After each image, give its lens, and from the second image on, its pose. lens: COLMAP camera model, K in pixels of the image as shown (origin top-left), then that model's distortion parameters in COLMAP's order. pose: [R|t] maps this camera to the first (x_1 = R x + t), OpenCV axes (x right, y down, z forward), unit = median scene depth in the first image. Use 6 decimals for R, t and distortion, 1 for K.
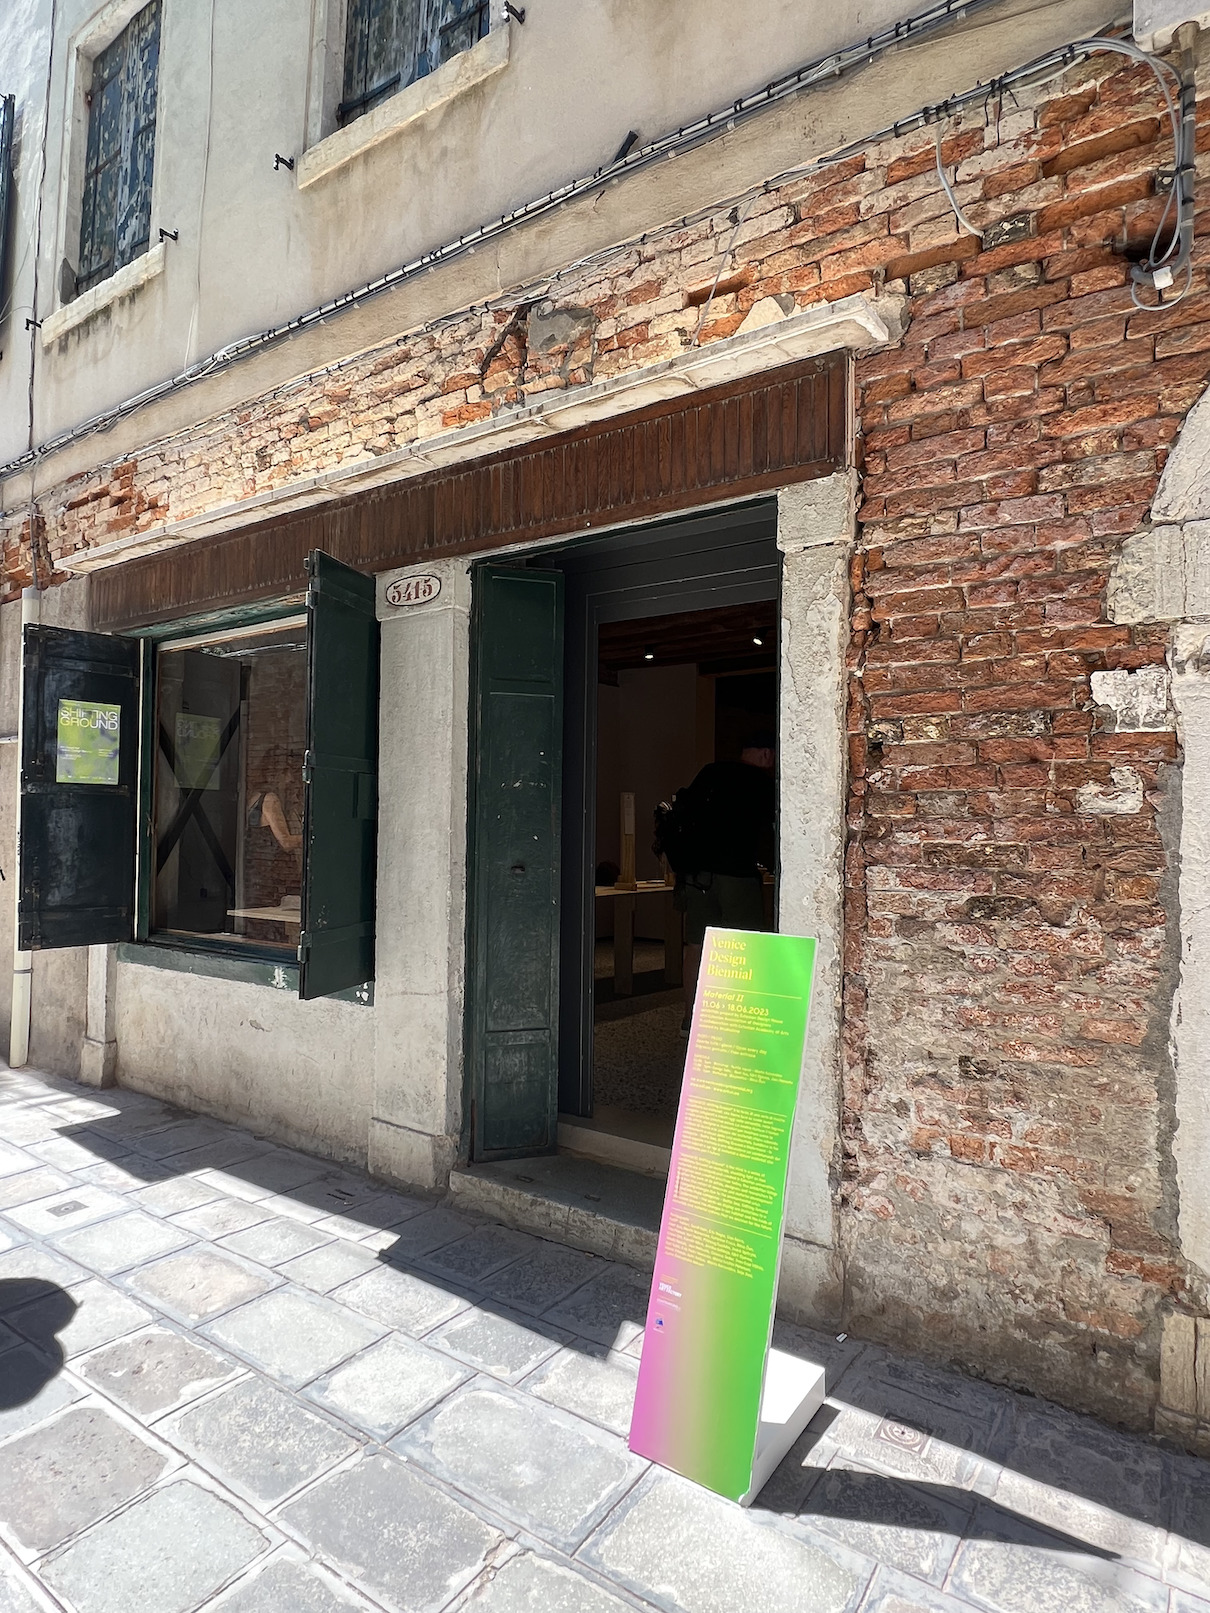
lens RADIAL K [[894.3, 0, 605.5], [0, 894.3, 801.7], [0, 0, 1]] dist [-0.002739, -0.000532]
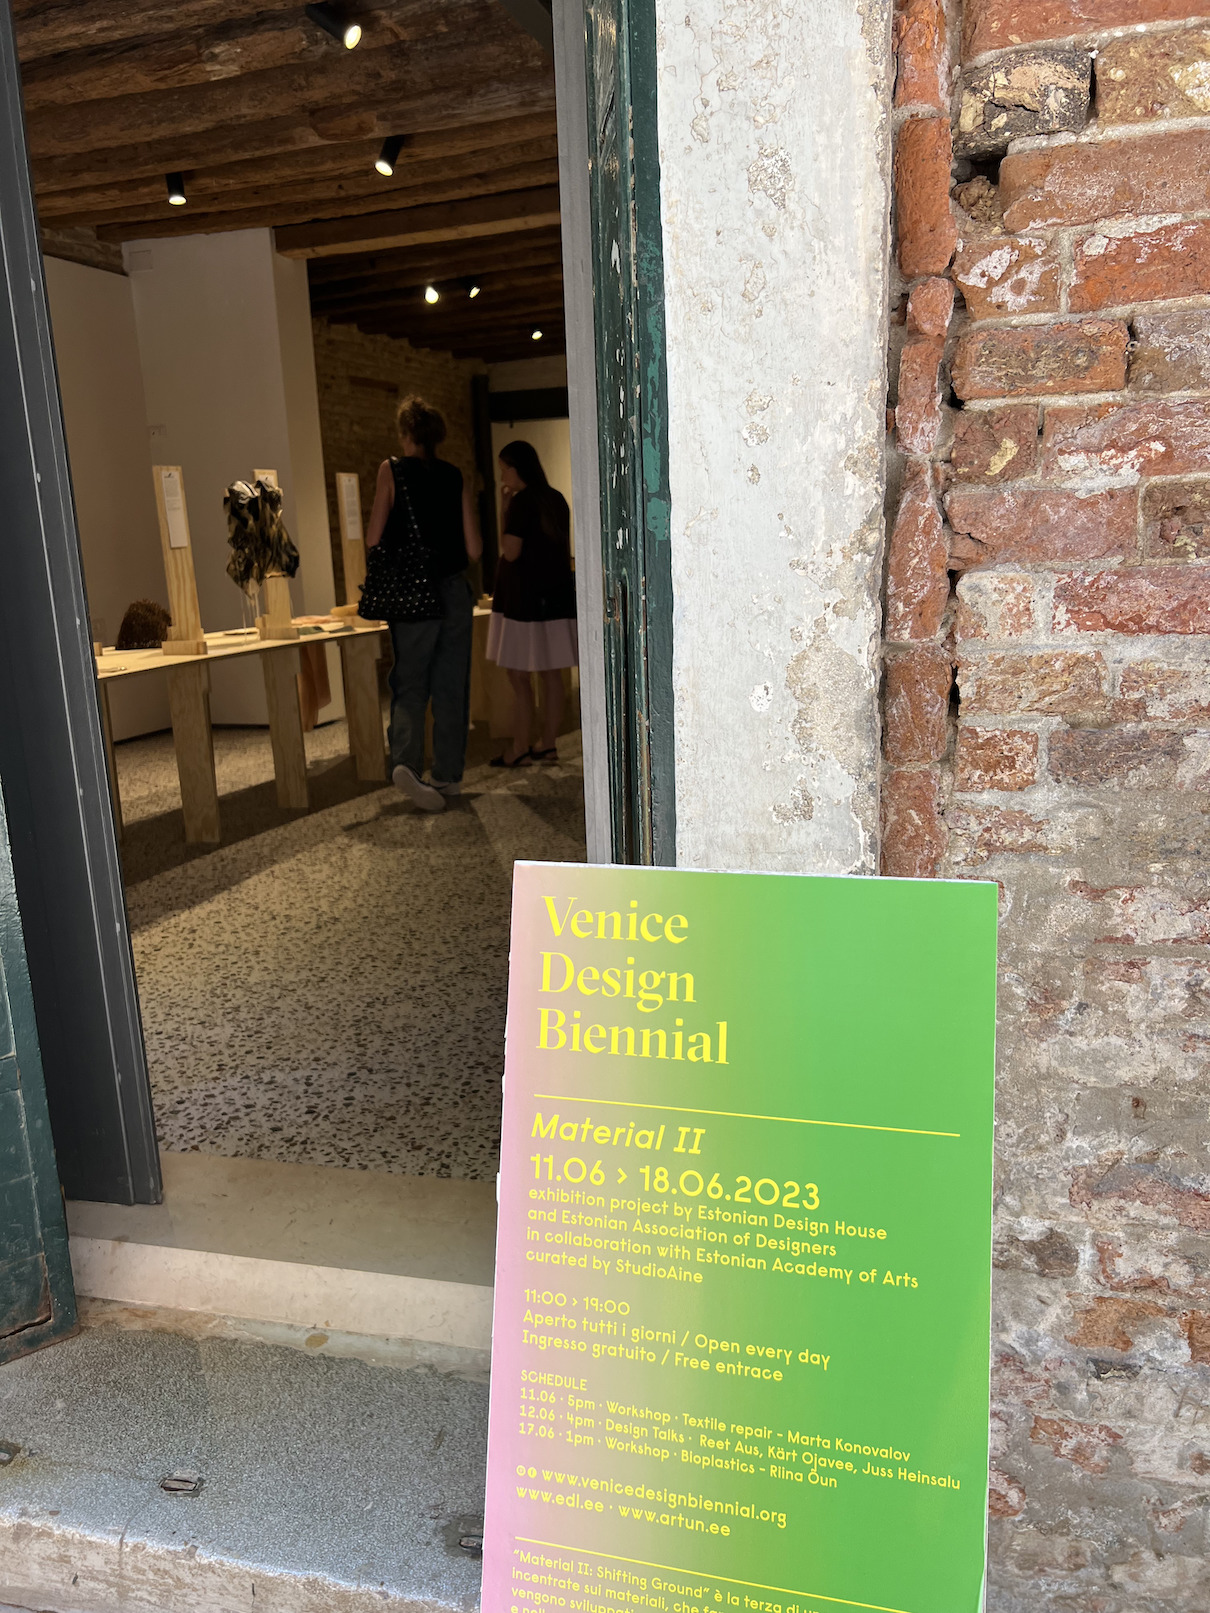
lens RADIAL K [[1248.9, 0, 596.5], [0, 1248.9, 796.6], [0, 0, 1]] dist [0.012877, -0.011000]
pose [[0.941570, -0.121877, 0.313994, 0.025253], [0.045089, 0.969456, 0.241085, 0.036658], [-0.333786, -0.212841, 0.918306, 0.617096]]
